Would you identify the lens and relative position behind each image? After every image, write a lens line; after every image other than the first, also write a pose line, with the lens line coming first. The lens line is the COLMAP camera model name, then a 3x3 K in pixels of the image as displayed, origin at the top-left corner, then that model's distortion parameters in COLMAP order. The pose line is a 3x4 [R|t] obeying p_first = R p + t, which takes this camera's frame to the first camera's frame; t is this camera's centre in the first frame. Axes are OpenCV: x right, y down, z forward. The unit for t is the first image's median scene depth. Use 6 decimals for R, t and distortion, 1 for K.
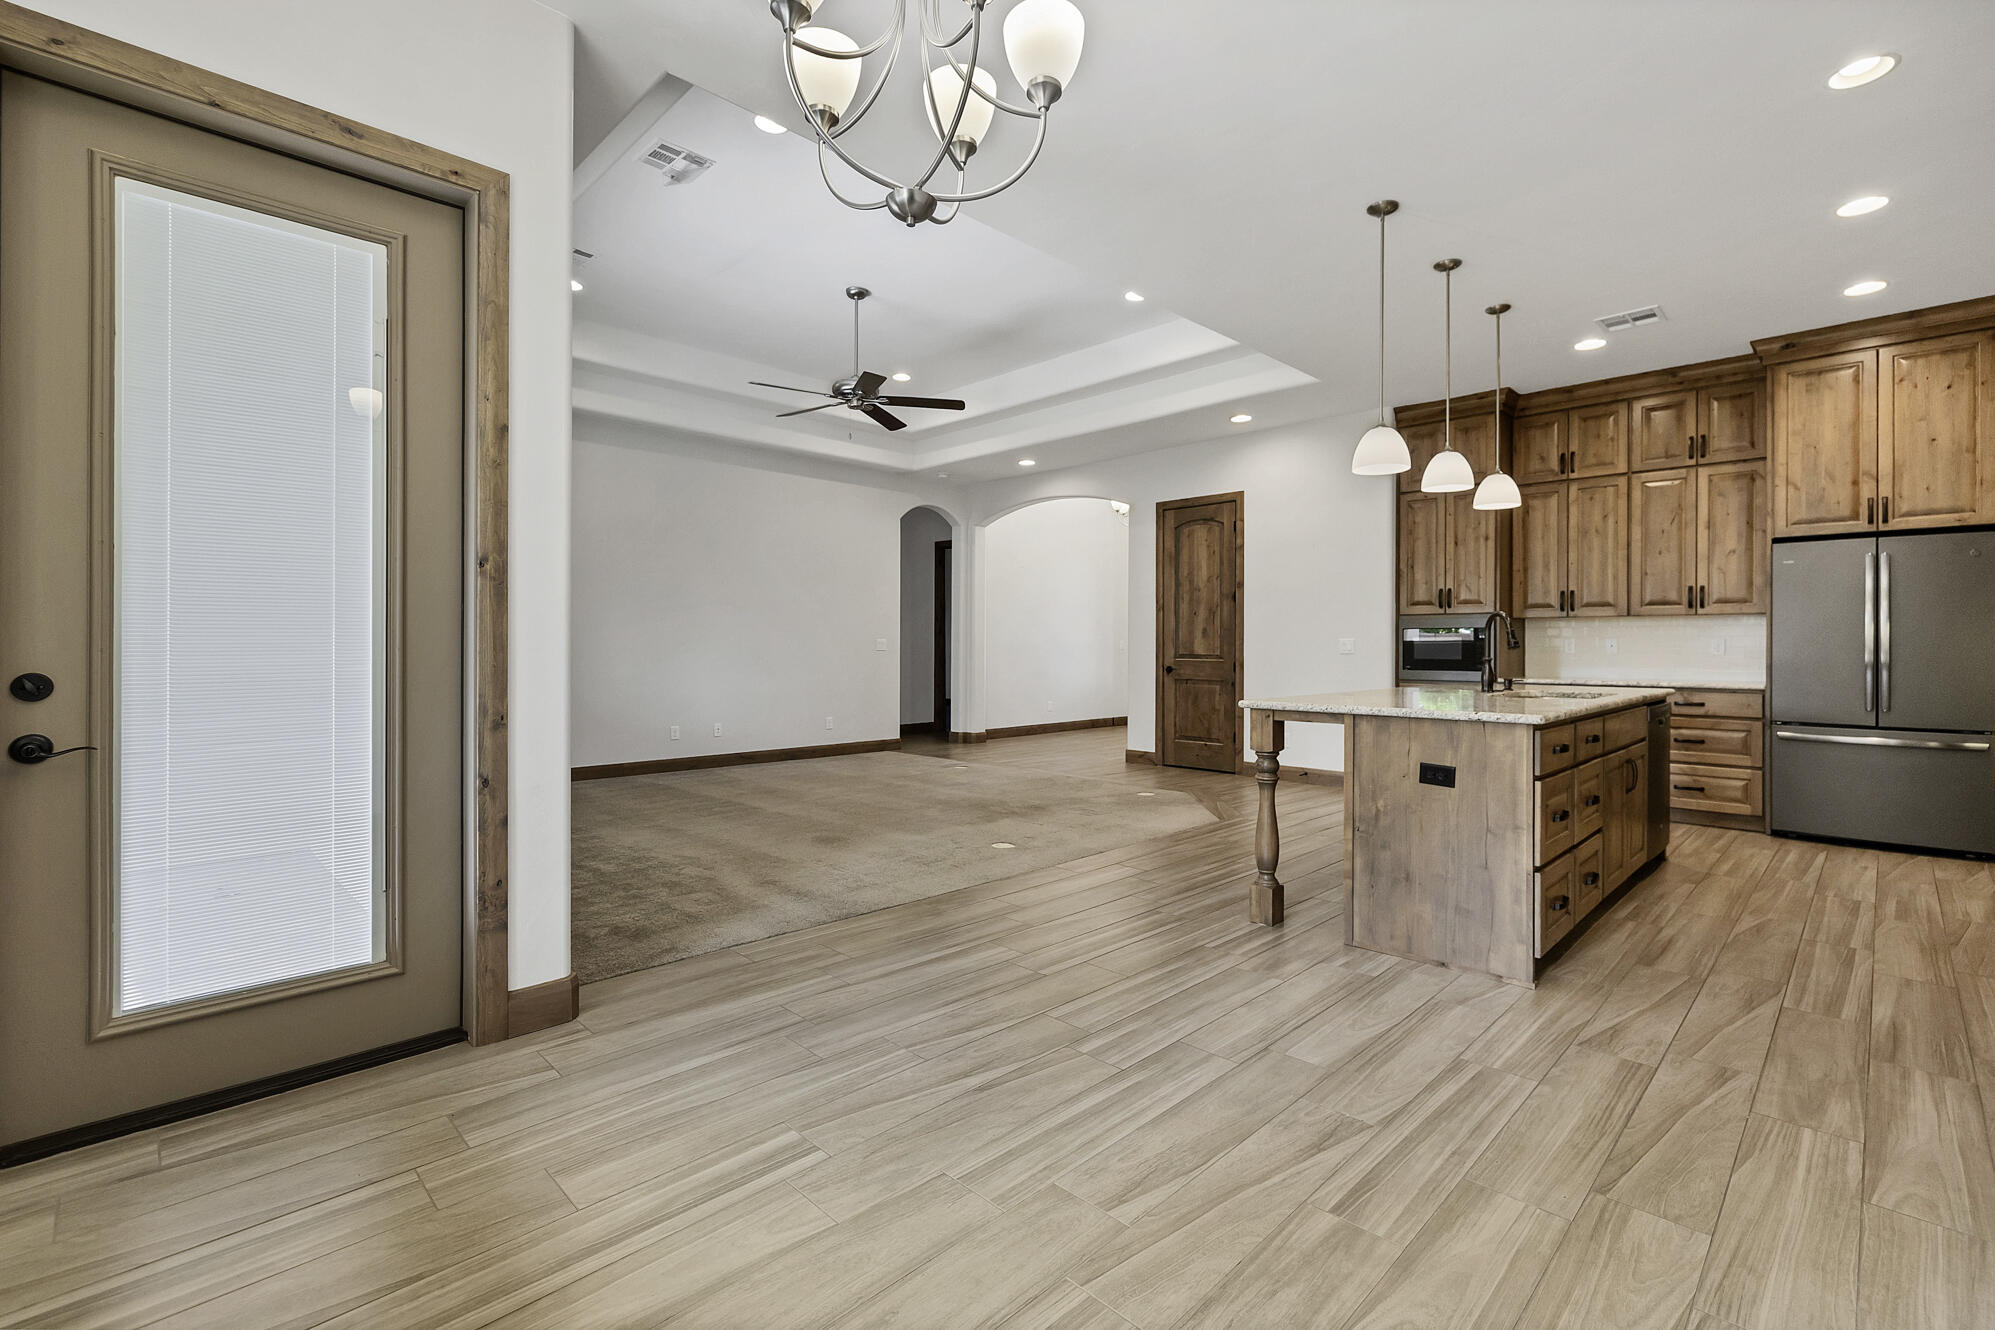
lens RADIAL K [[858.9, 0, 998.3], [0, 858.9, 645.2], [0, 0, 1]] dist [0.001700, -0.000809]
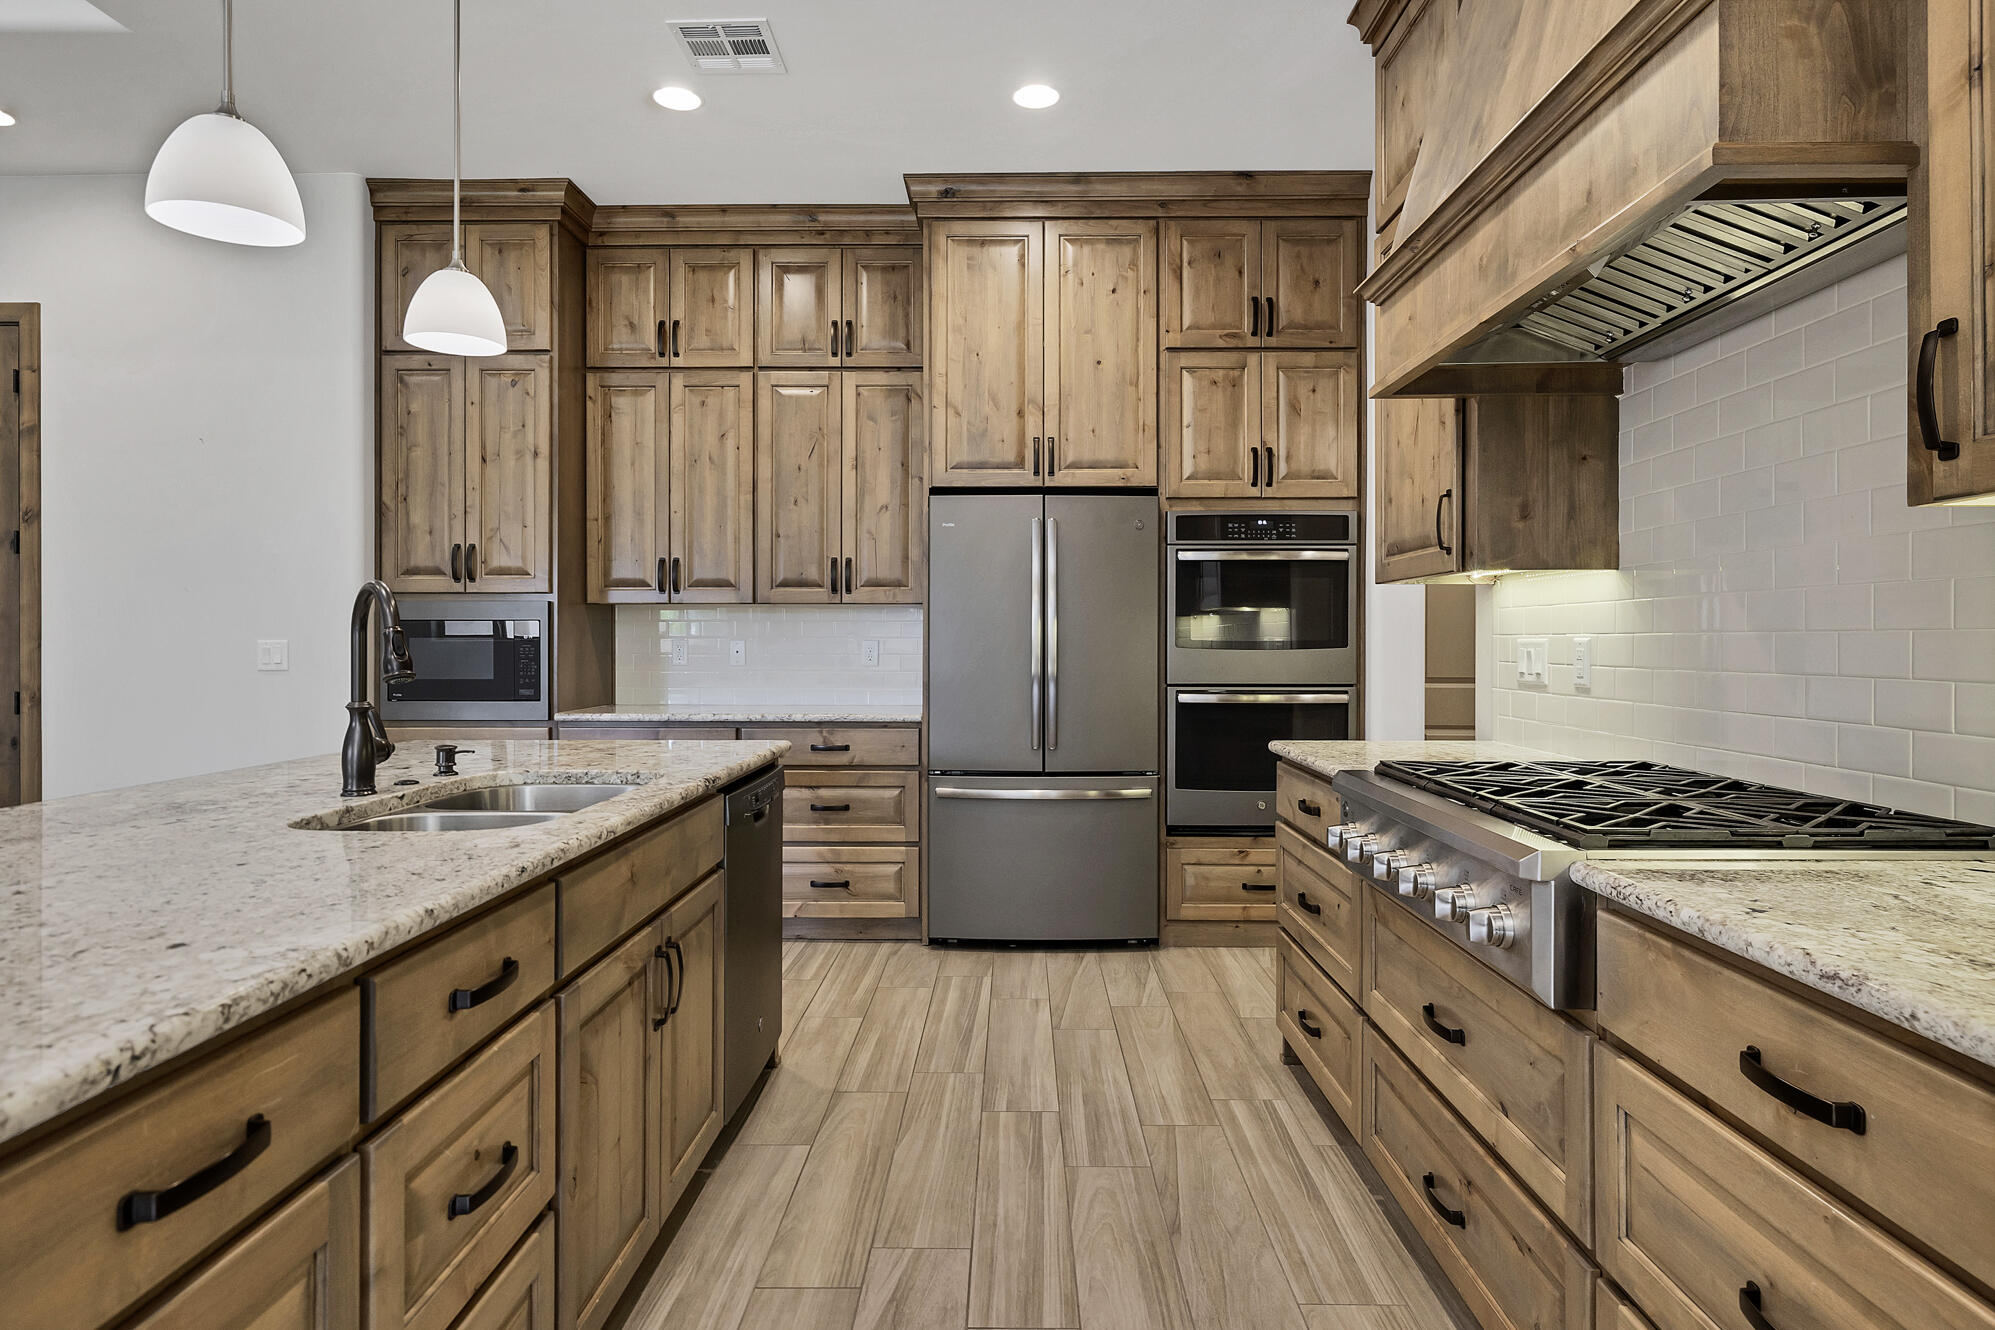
lens RADIAL K [[1113.1, 0, 974.1], [0, 1113.1, 642.1], [0, 0, 1]] dist [0.002468, 0.000886]
pose [[0.722135, -0.003276, 0.691744, 0.309170], [0.000806, 0.999992, 0.003895, -0.010087], [-0.691751, -0.002255, 0.722132, 0.333556]]
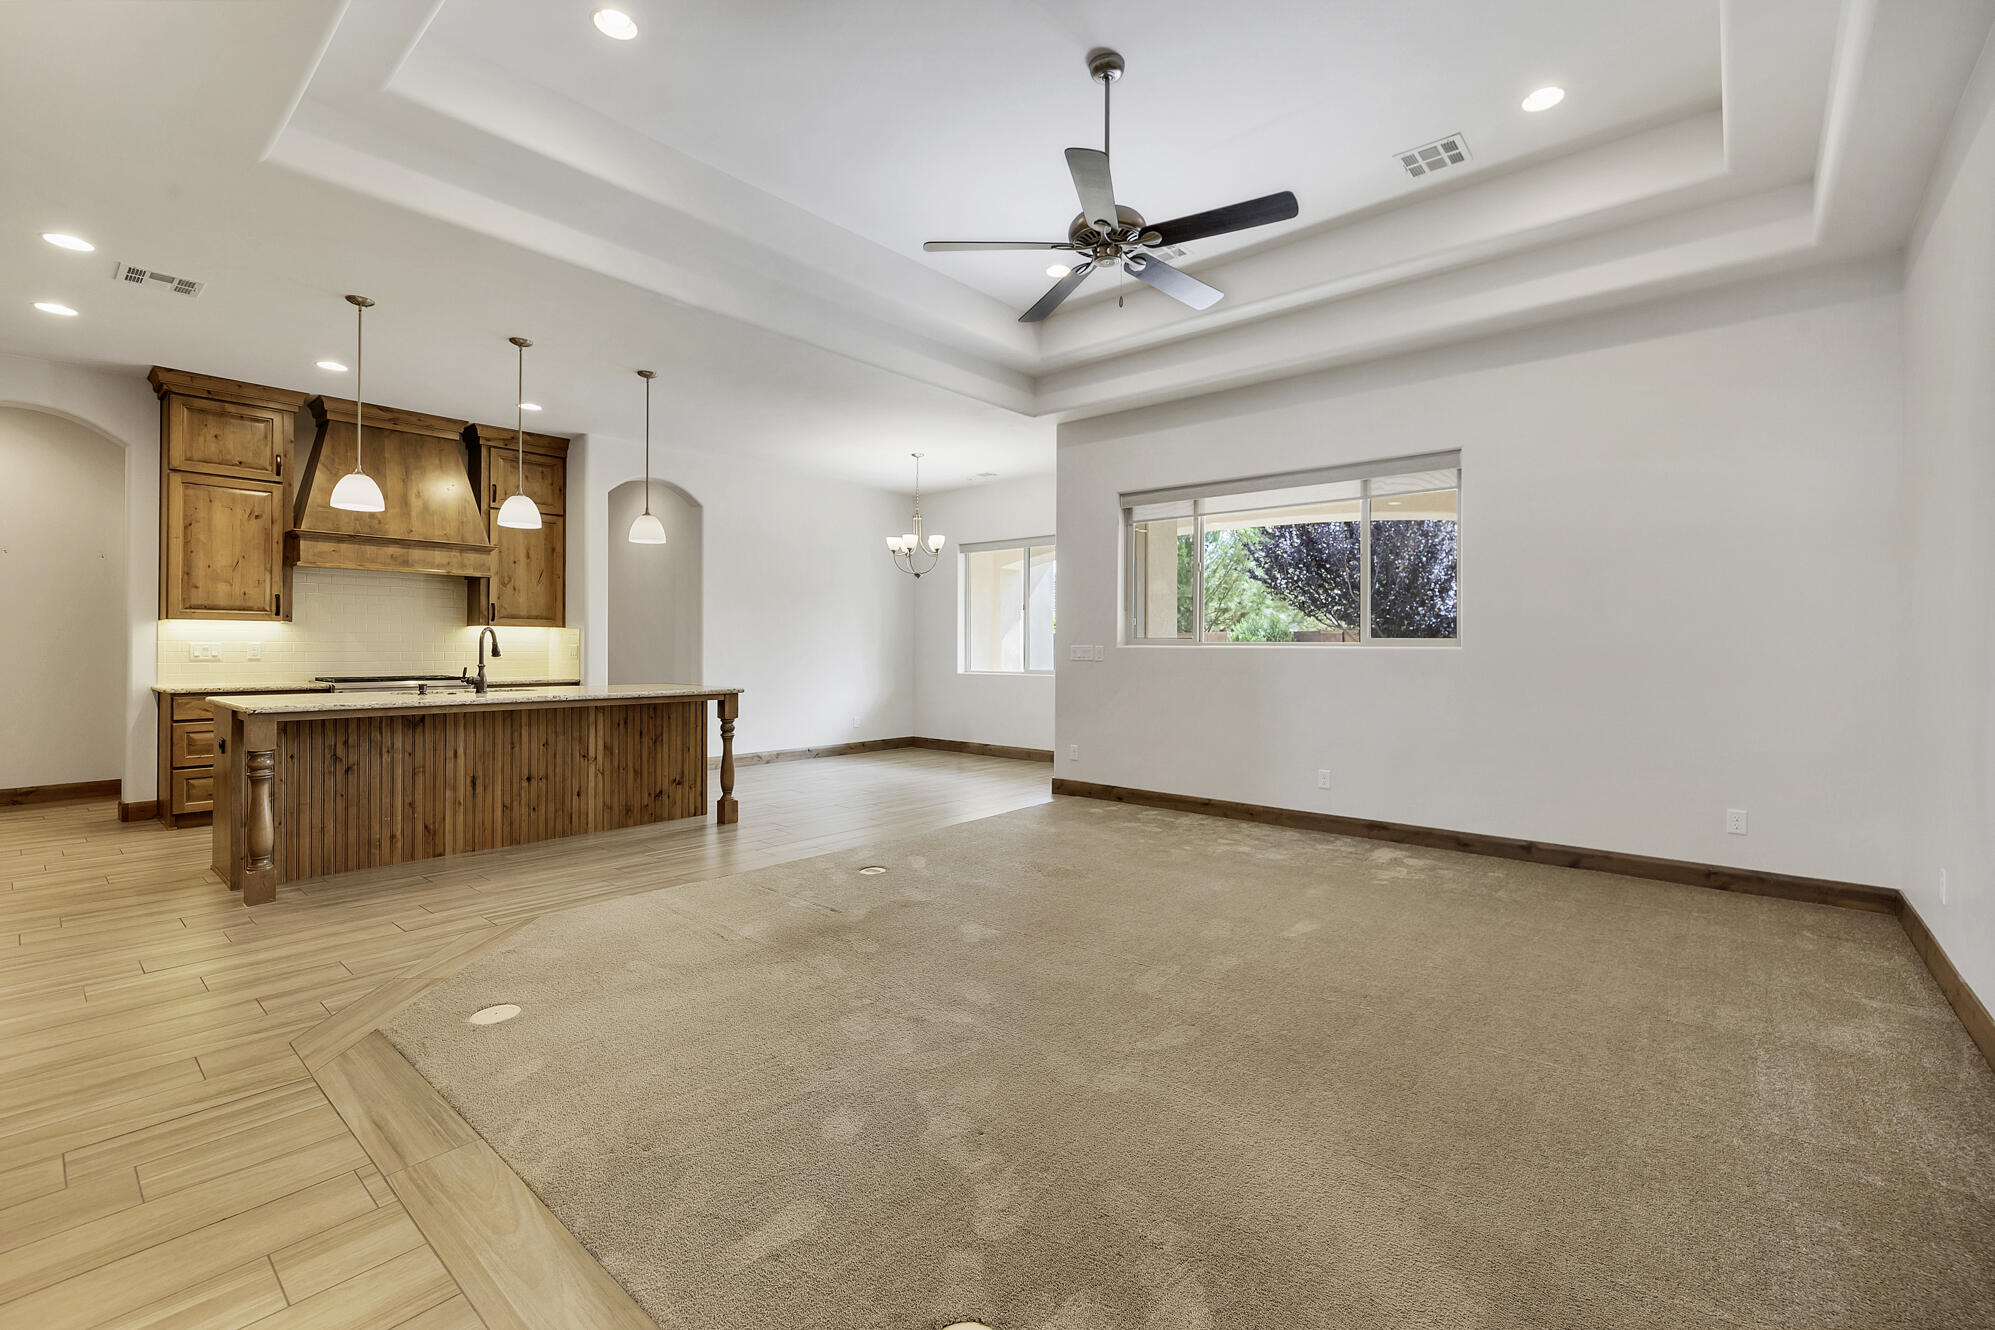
lens RADIAL K [[879.6, 0, 993.3], [0, 879.6, 644.8], [0, 0, 1]] dist [0.011185, -0.000447]
pose [[-0.996583, -0.007066, -0.082300, -0.023971], [-0.006660, 0.999964, -0.005203, -0.008224], [0.082334, -0.004637, -0.996594, 1.664605]]
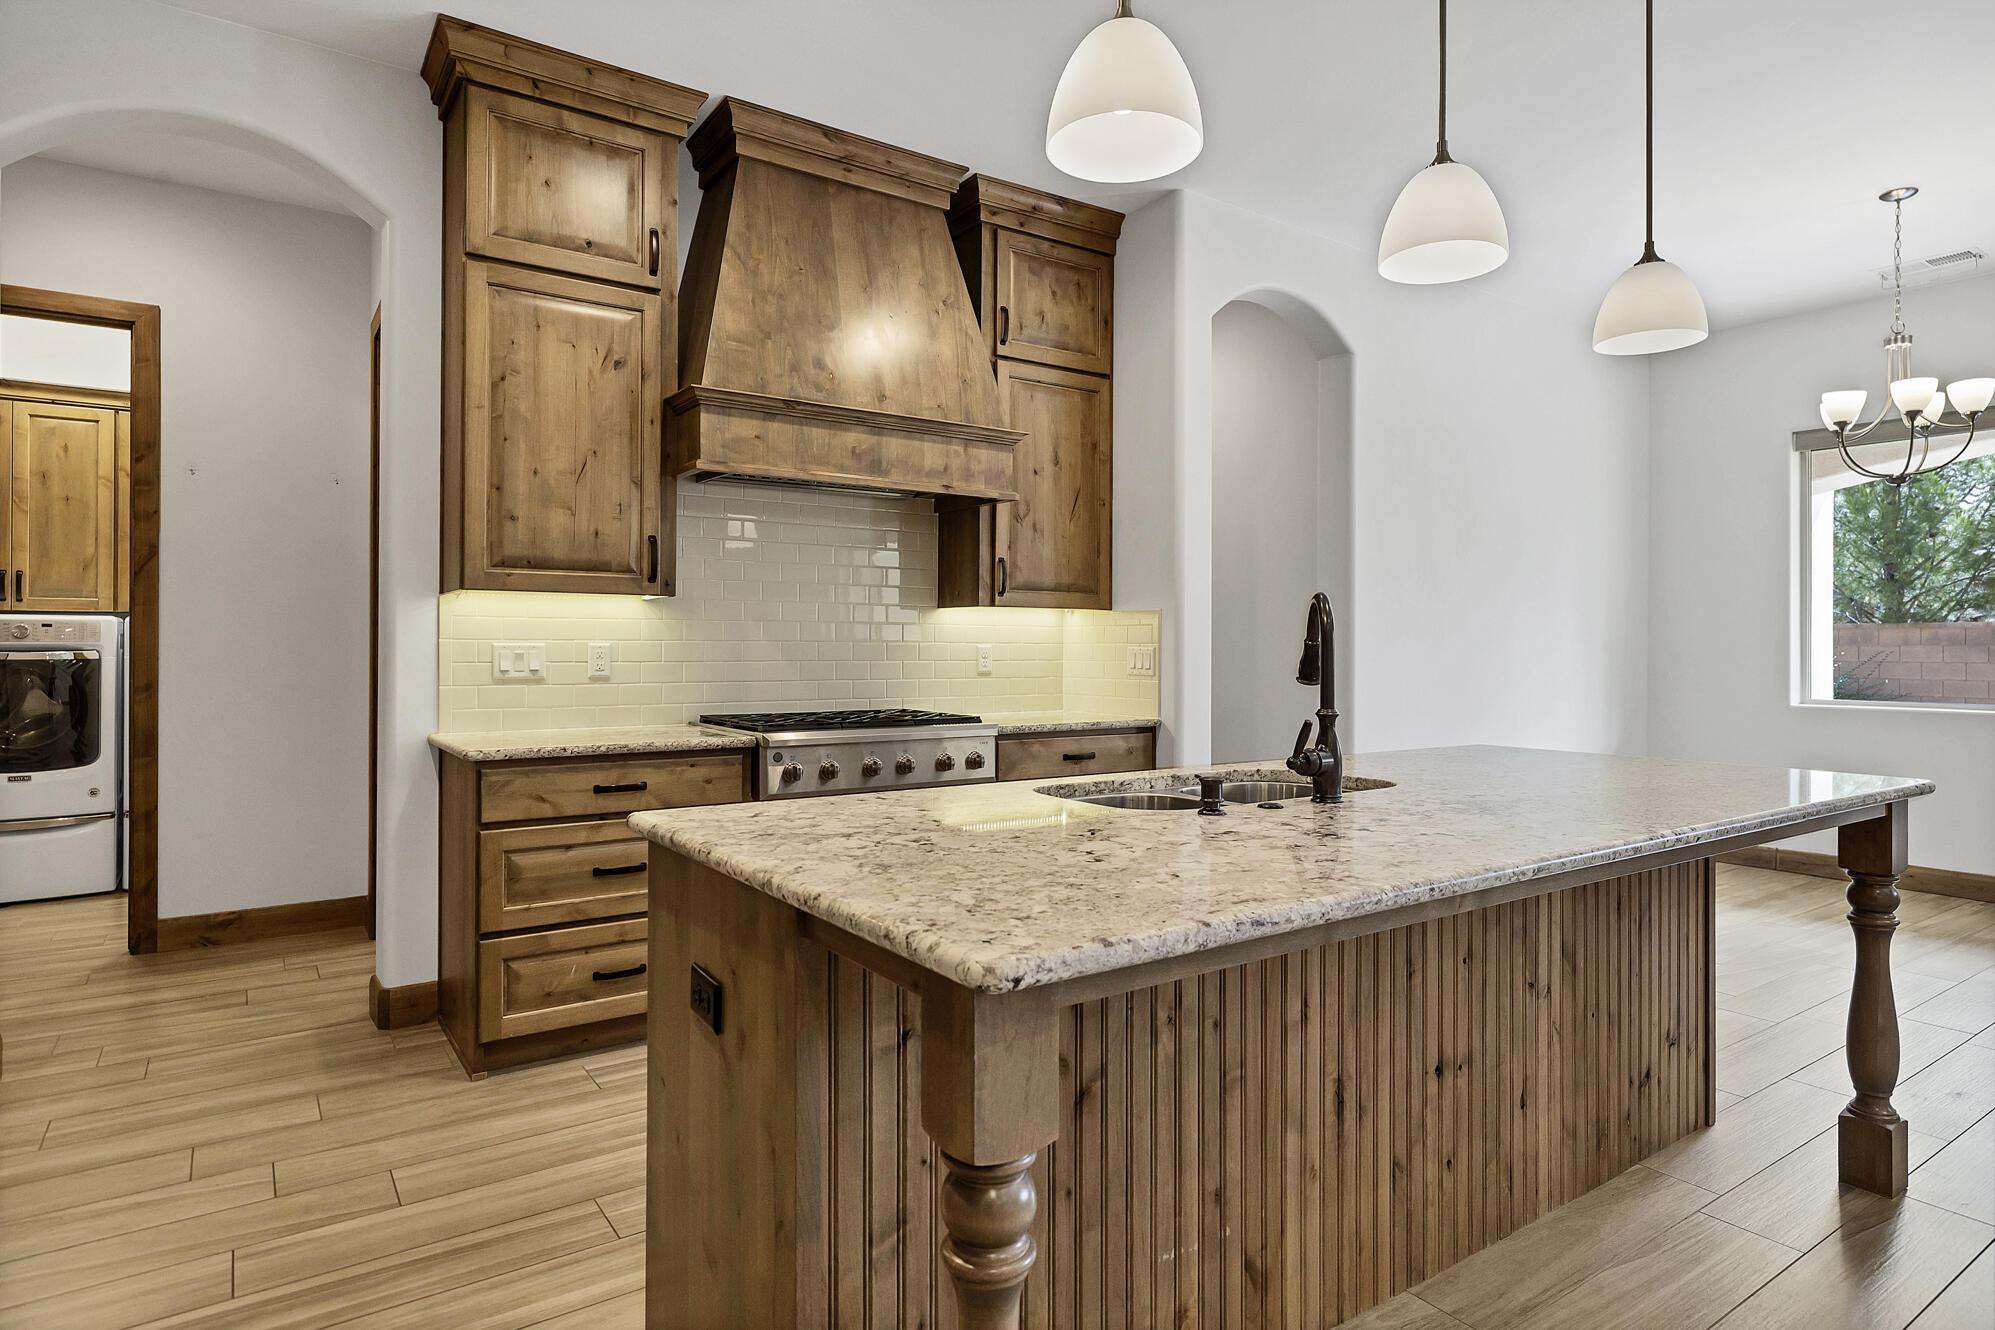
lens RADIAL K [[1101.7, 0, 952.2], [0, 1101.7, 644.2], [0, 0, 1]] dist [0.002035, 0.000602]
pose [[-0.983959, -0.007468, 0.178239, 0.480216], [-0.007934, 0.999967, -0.001906, -0.009497], [-0.178219, -0.003290, -0.983985, 1.092485]]
